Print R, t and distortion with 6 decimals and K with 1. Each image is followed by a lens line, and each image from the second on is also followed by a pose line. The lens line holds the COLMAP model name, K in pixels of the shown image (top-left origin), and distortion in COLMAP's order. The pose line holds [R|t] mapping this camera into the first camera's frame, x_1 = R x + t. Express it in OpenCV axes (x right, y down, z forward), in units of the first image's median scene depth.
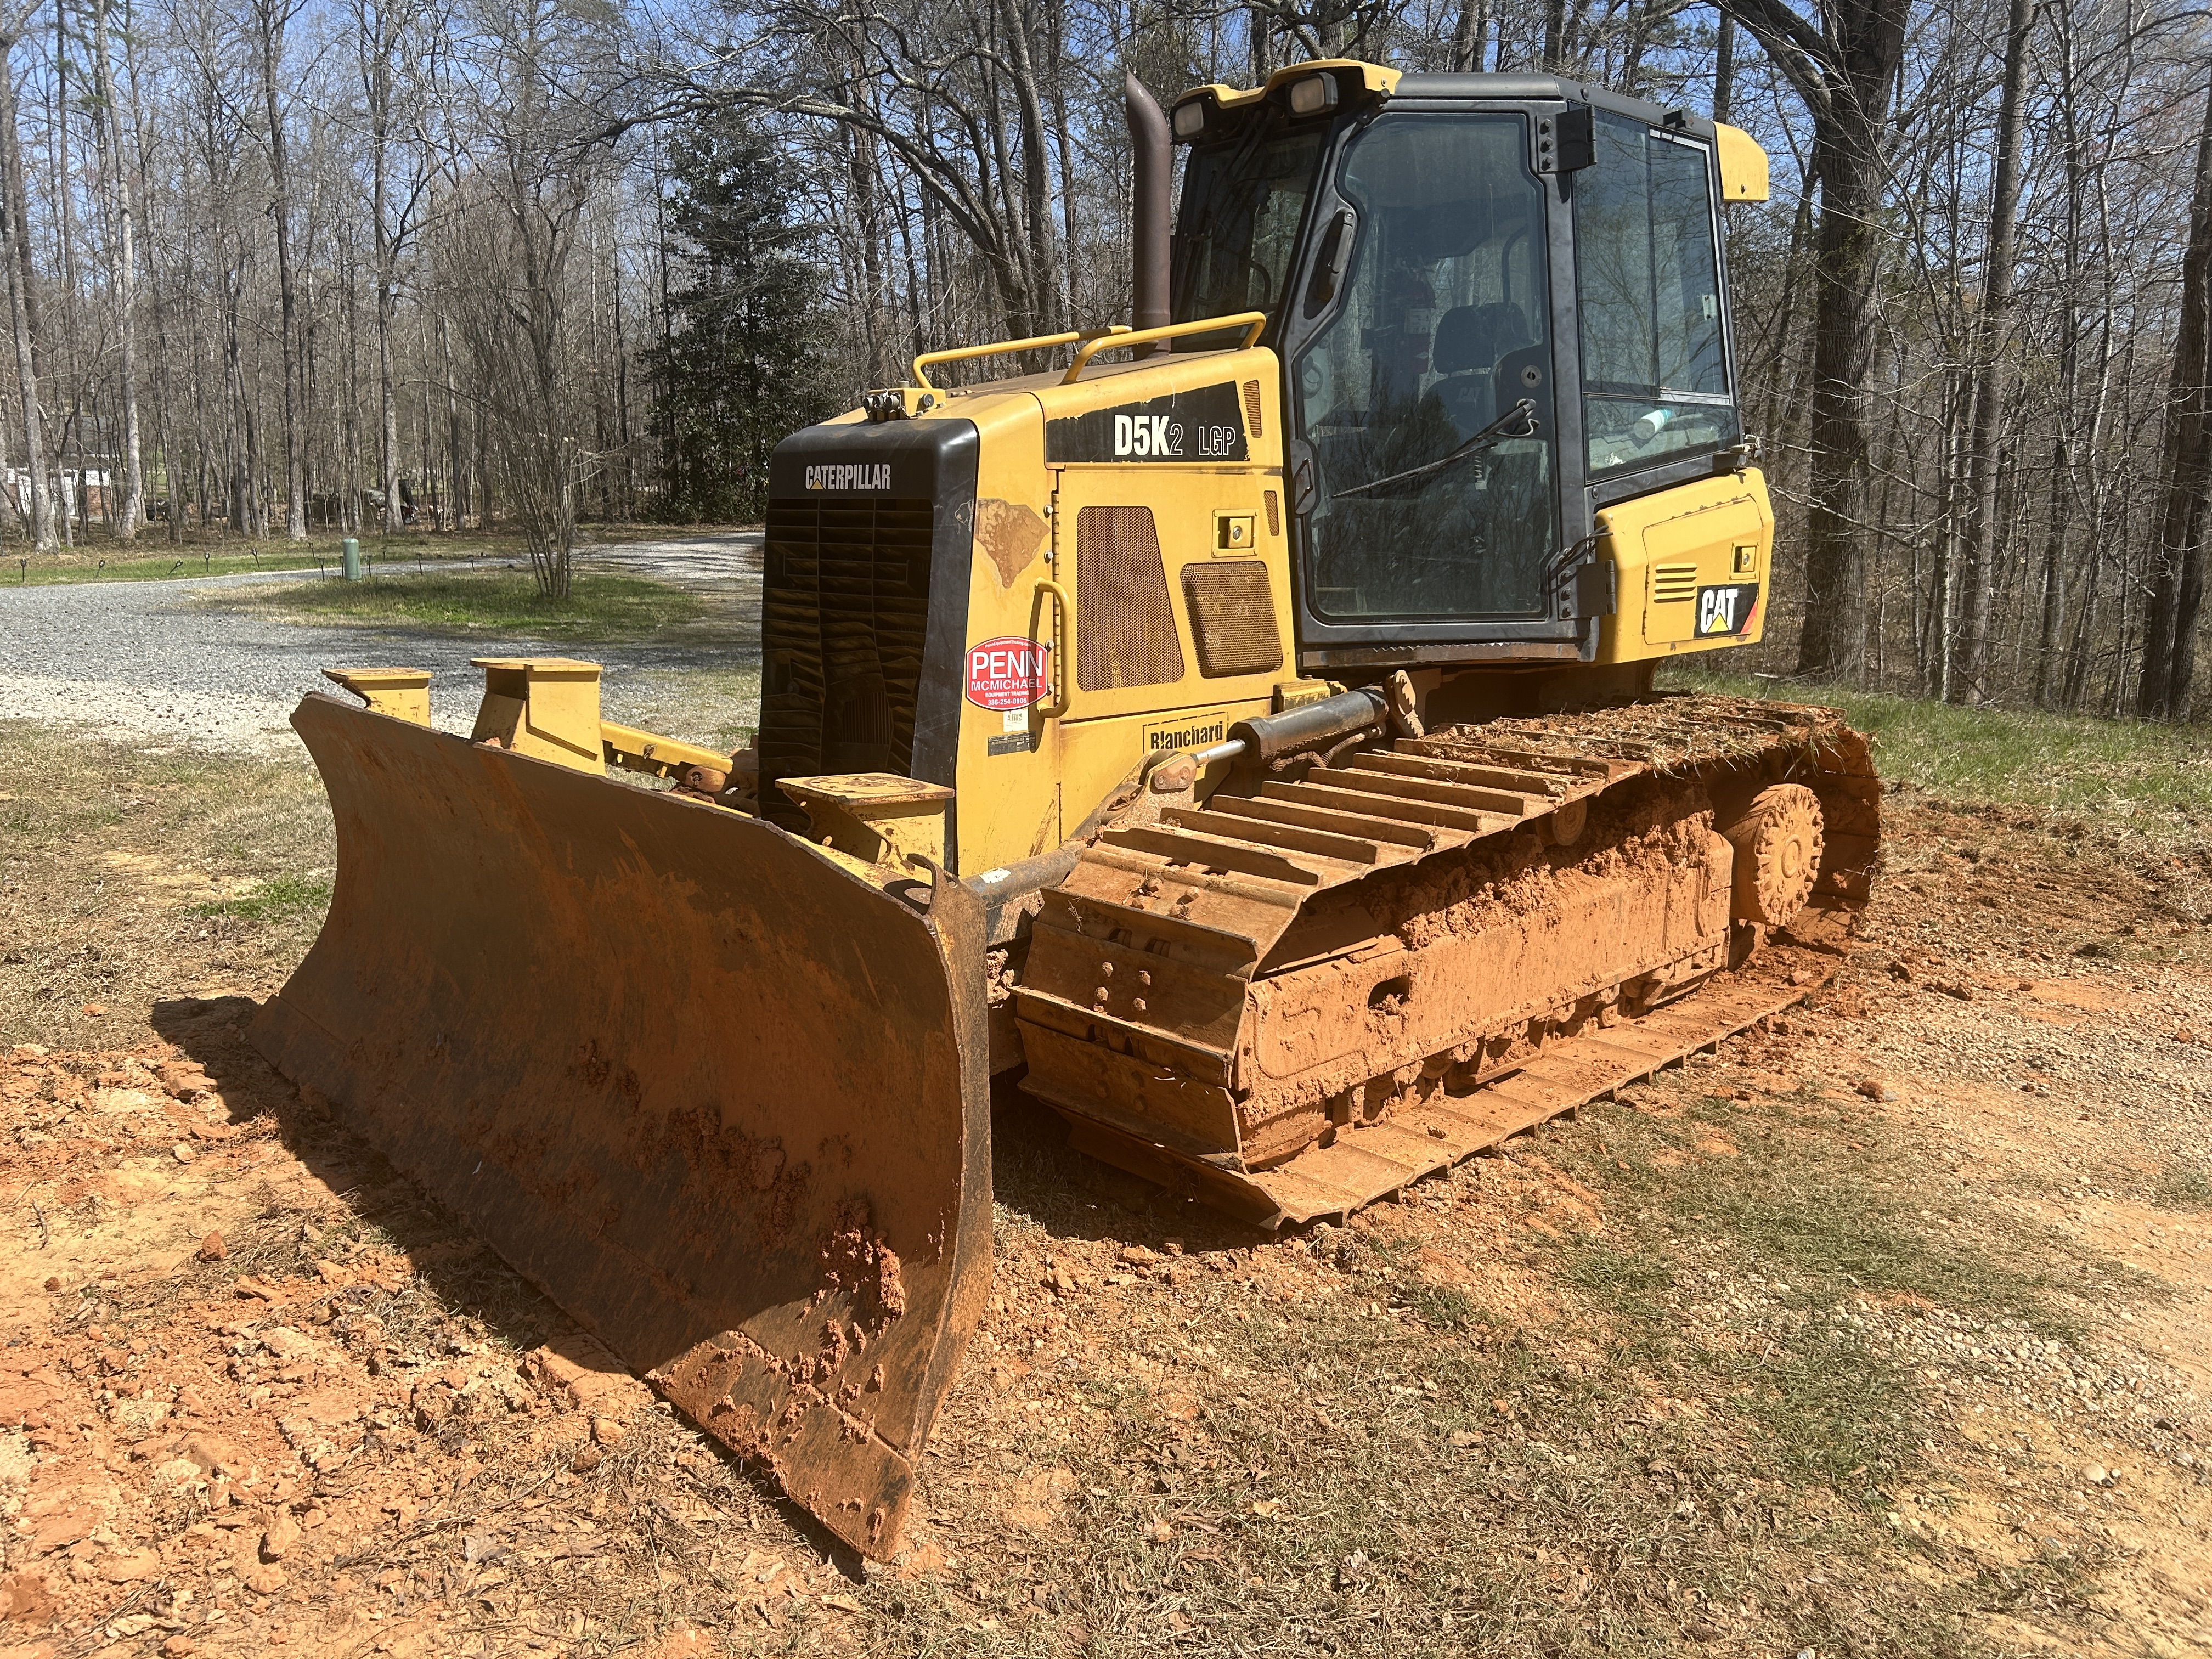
lens RADIAL K [[1666.8, 0, 1071.5], [0, 1666.8, 839.6], [0, 0, 1]] dist [0.056880, -0.057266]
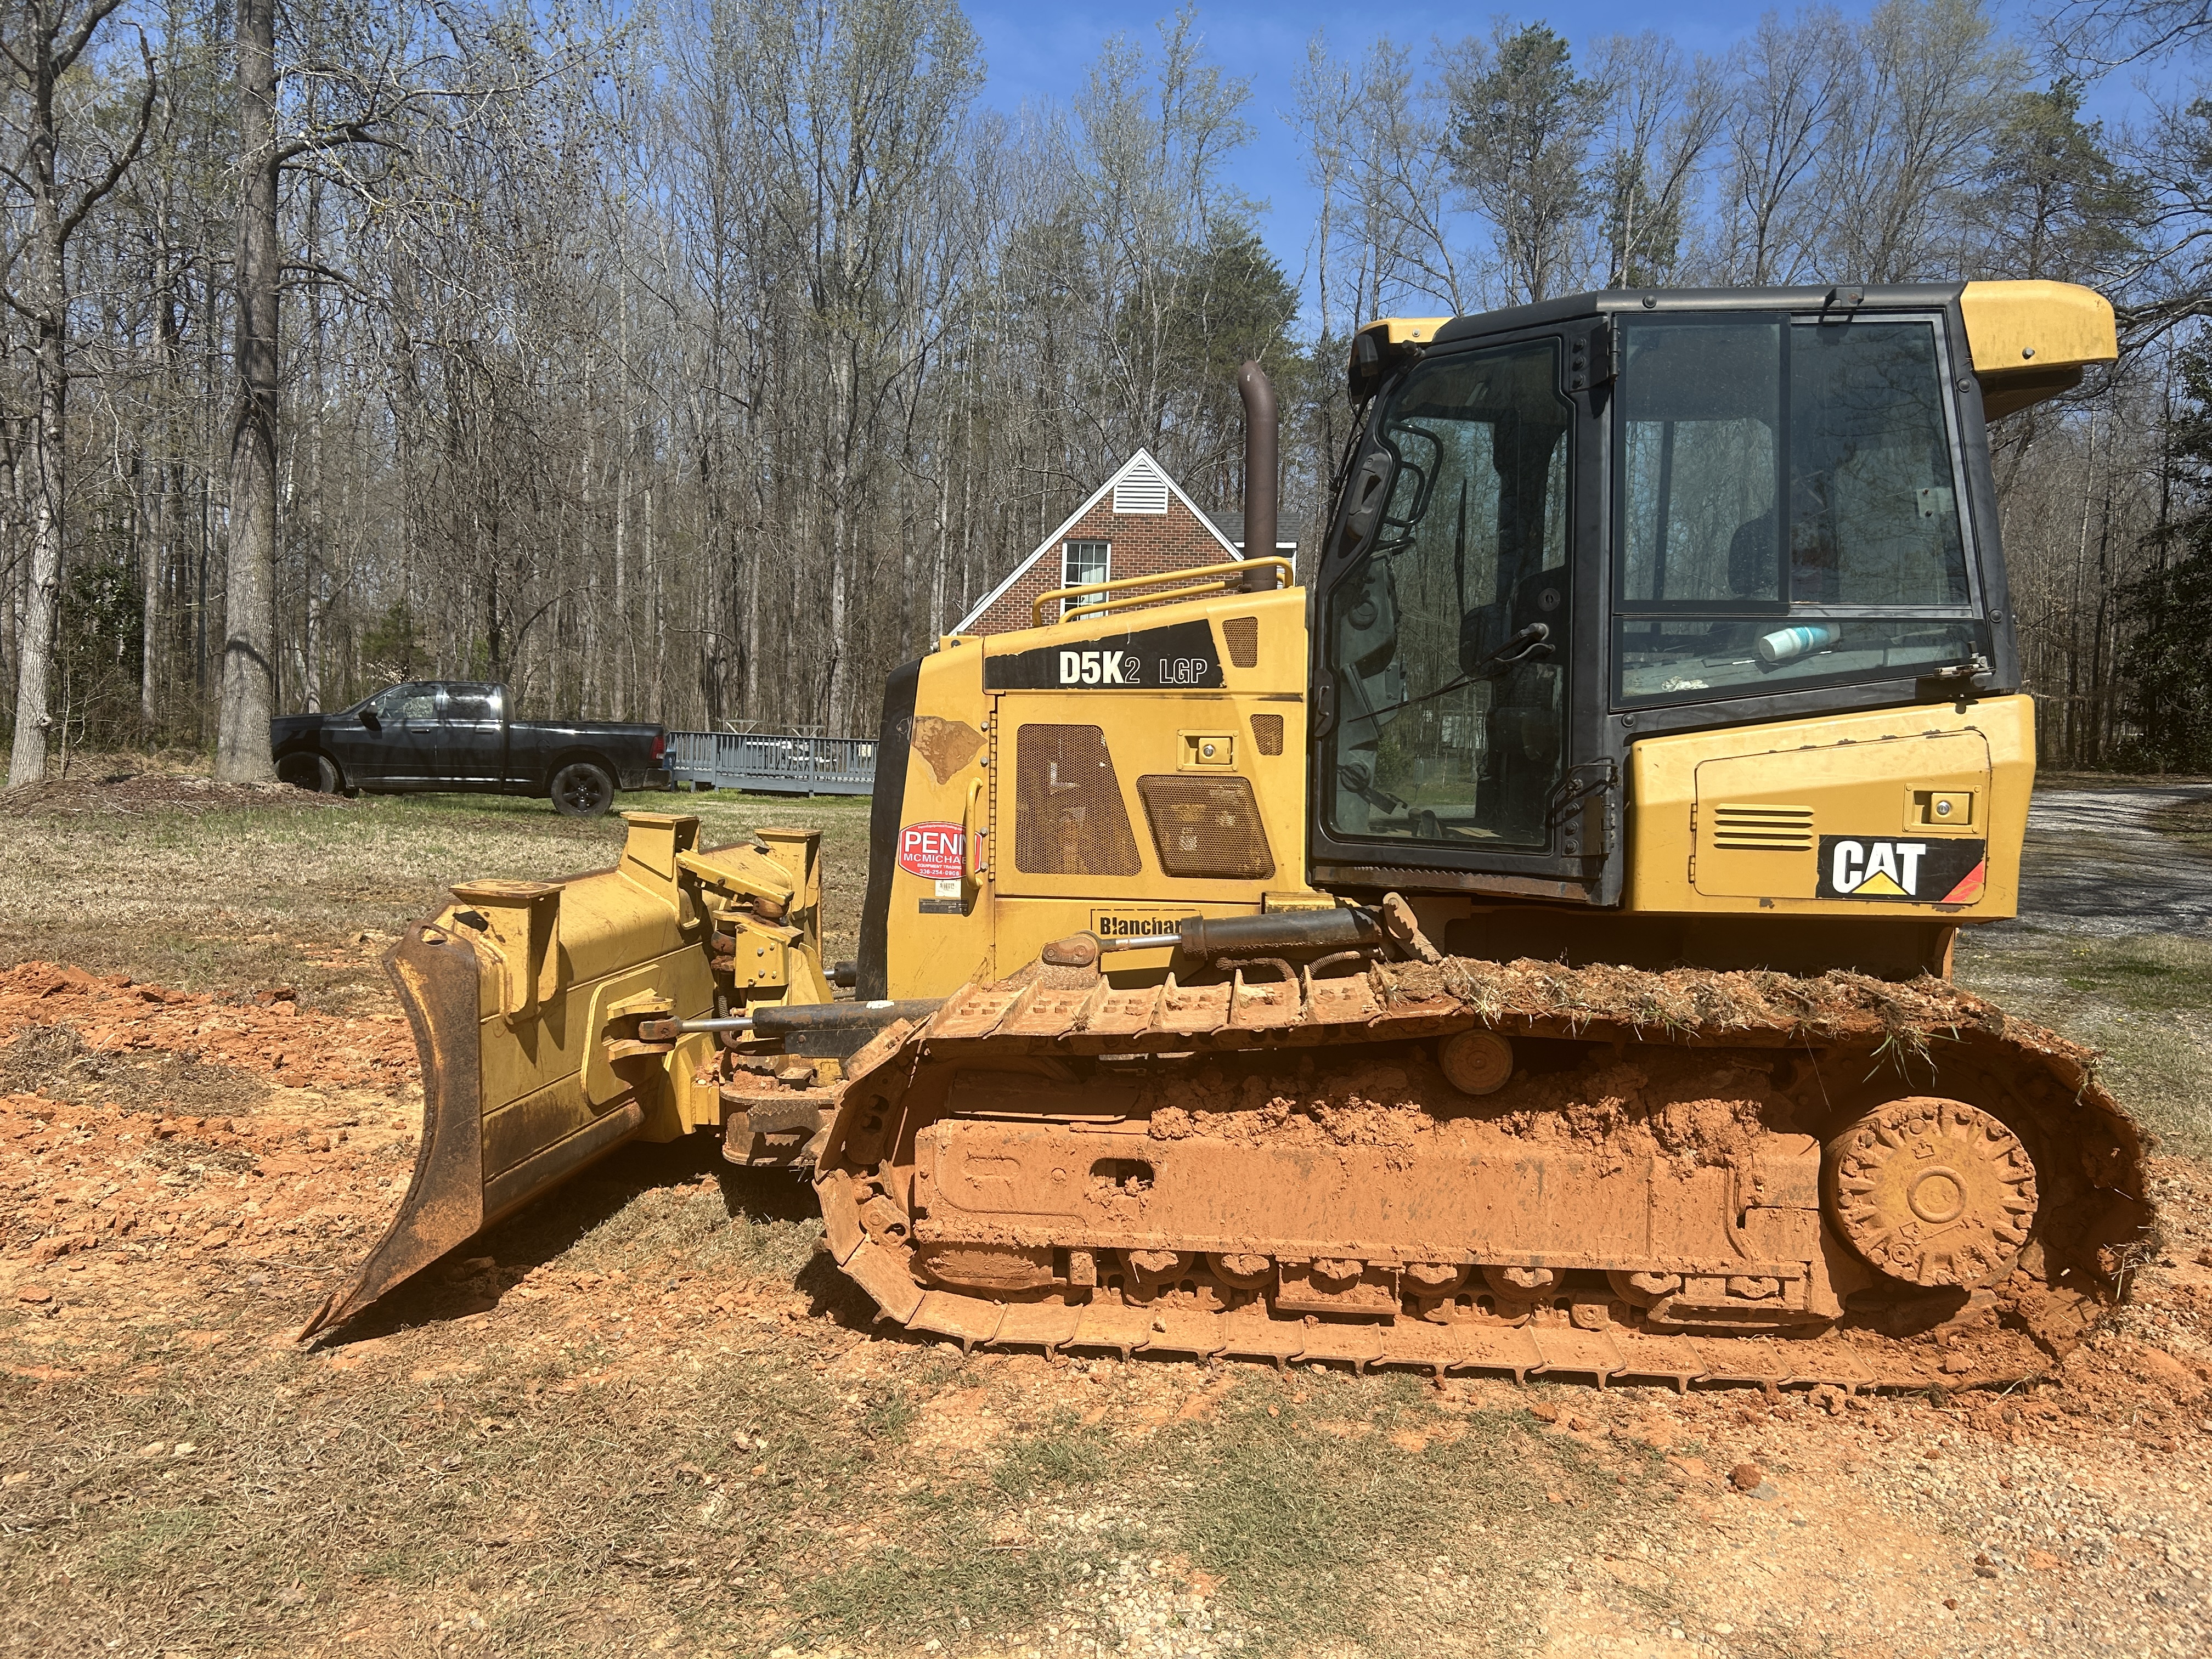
lens RADIAL K [[1666.8, 0, 1107.8], [0, 1666.8, 828.1], [0, 0, 1]] dist [0.056880, -0.057266]
pose [[0.638333, 0.054951, -0.767796, 0.889200], [-0.169539, 0.982991, -0.070600, -0.041980], [0.750857, 0.175238, 0.636793, 0.244326]]
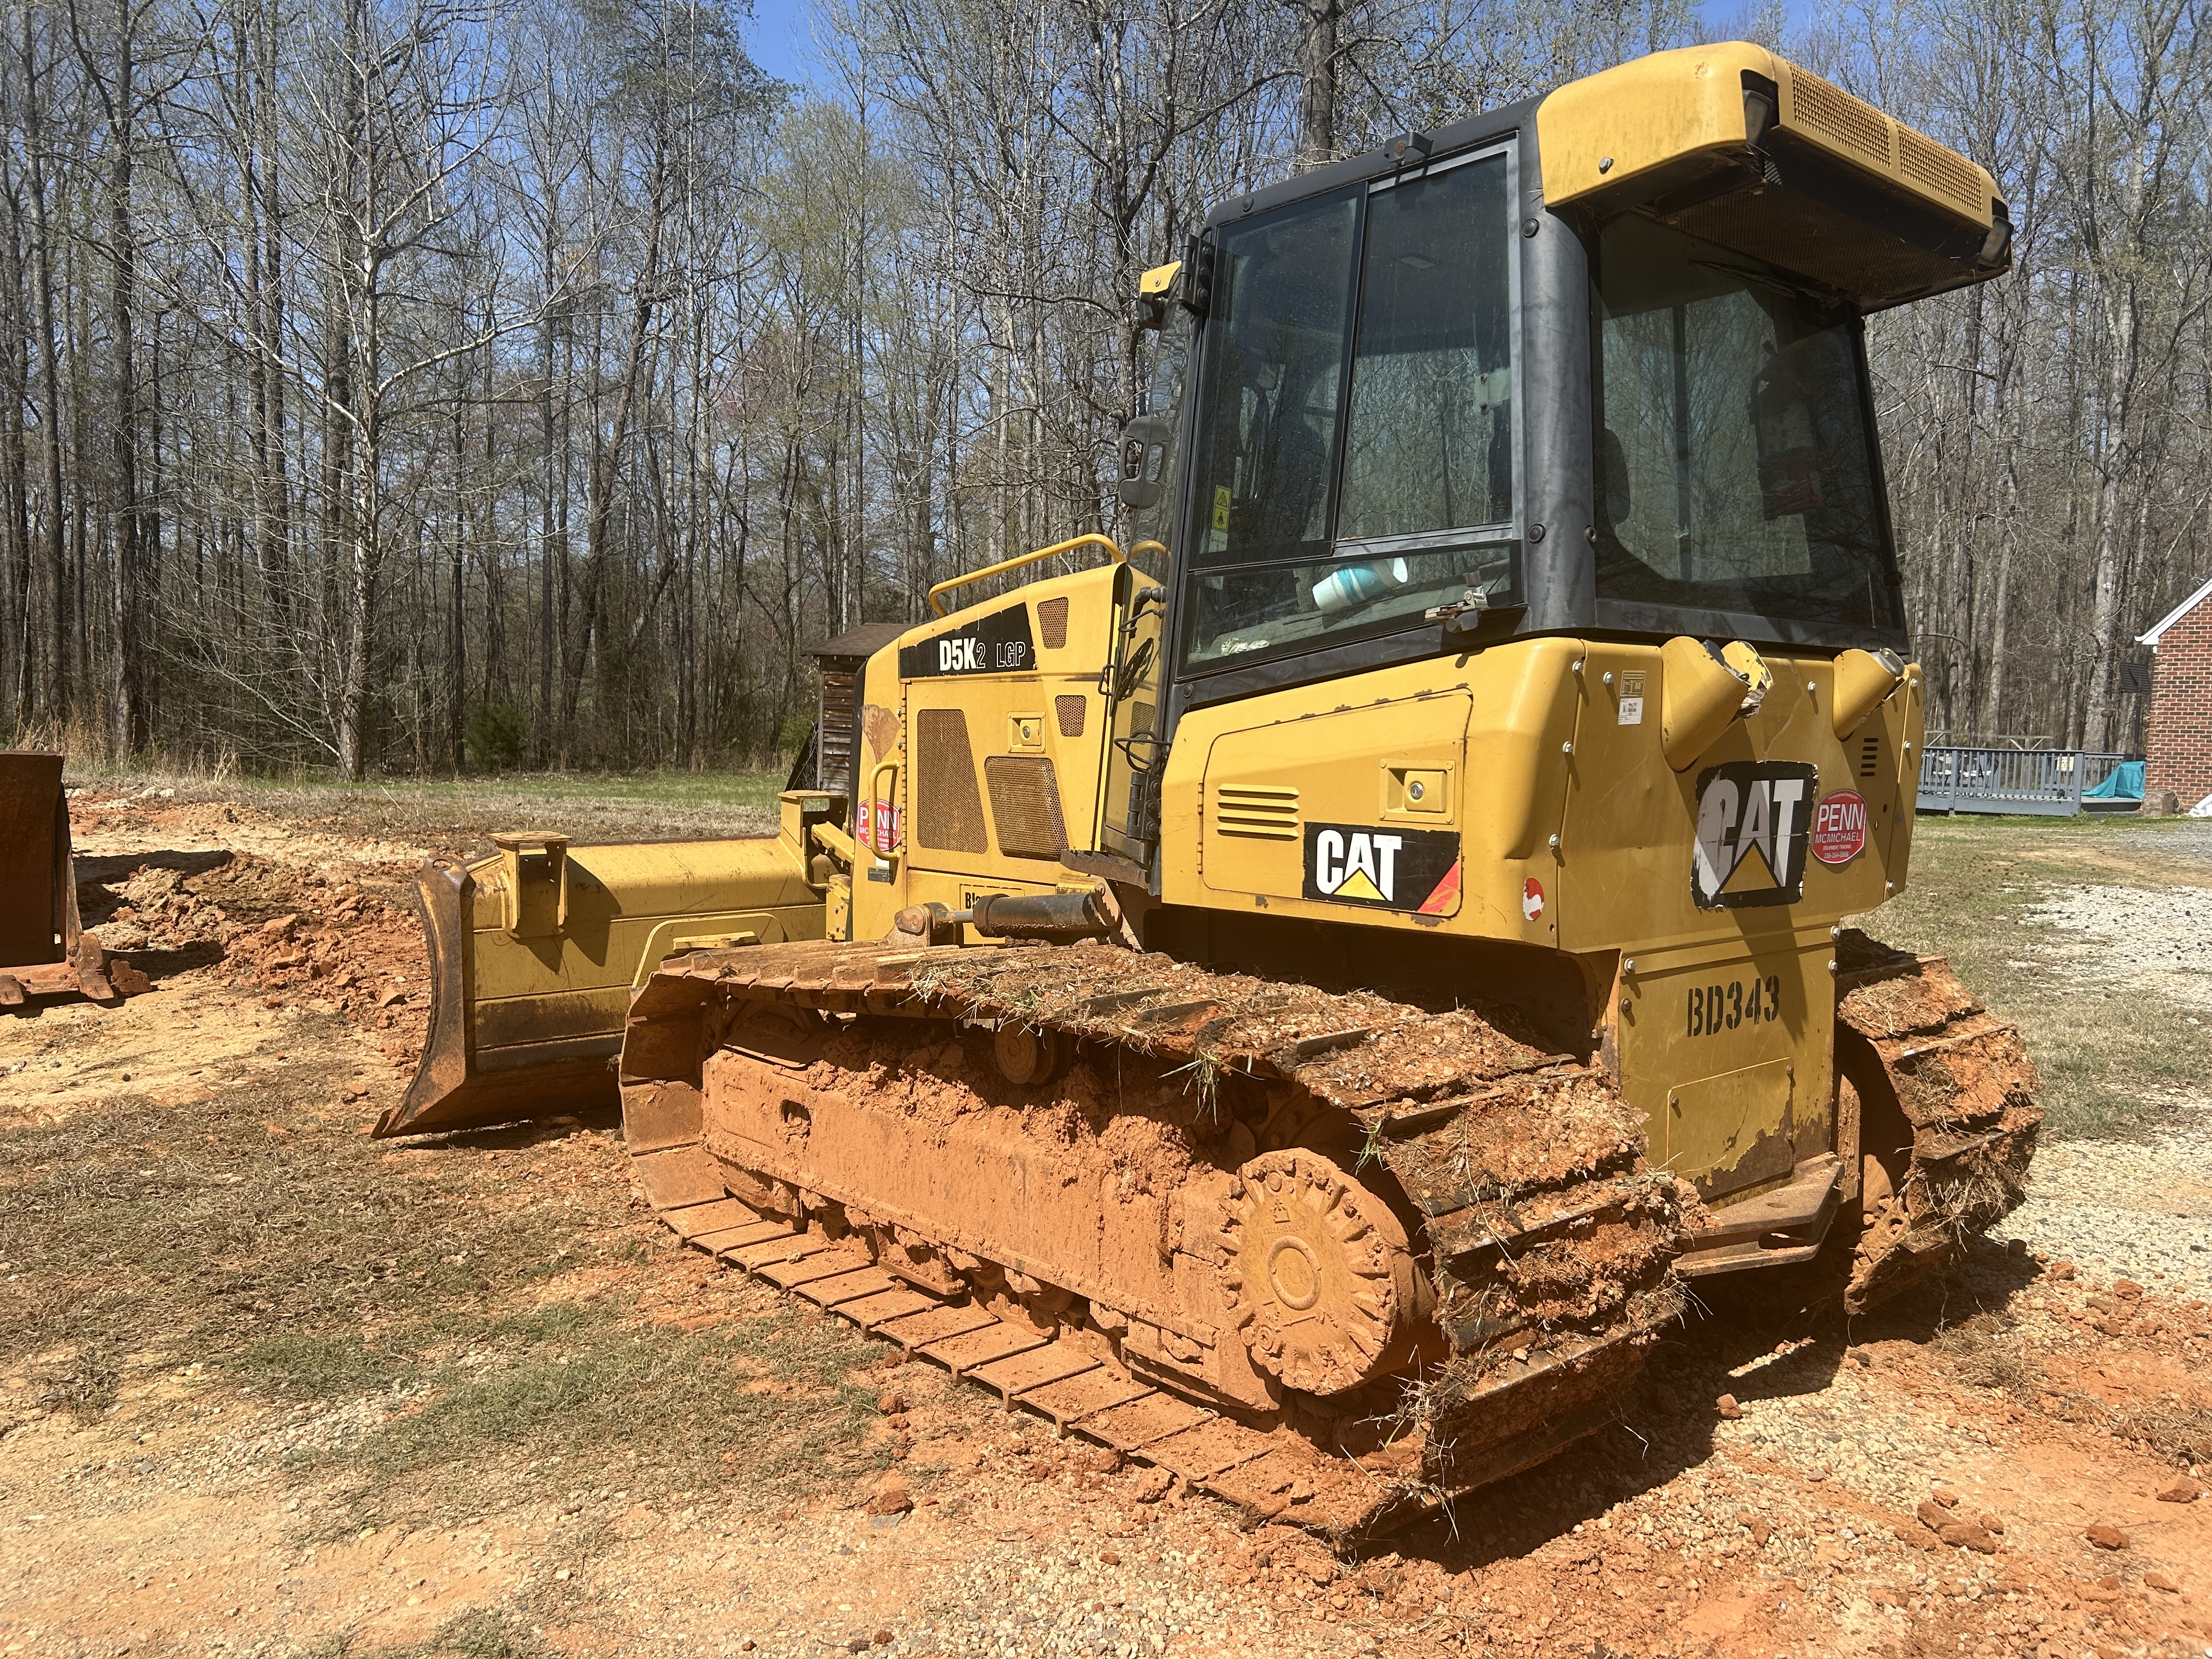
lens RADIAL K [[1666.8, 0, 1086.9], [0, 1666.8, 840.6], [0, 0, 1]] dist [0.056880, -0.057266]
pose [[-0.061729, 0.063582, -0.996066, 1.190796], [-0.207172, 0.975418, 0.075103, -0.200327], [0.976355, 0.210993, -0.047039, 1.081854]]
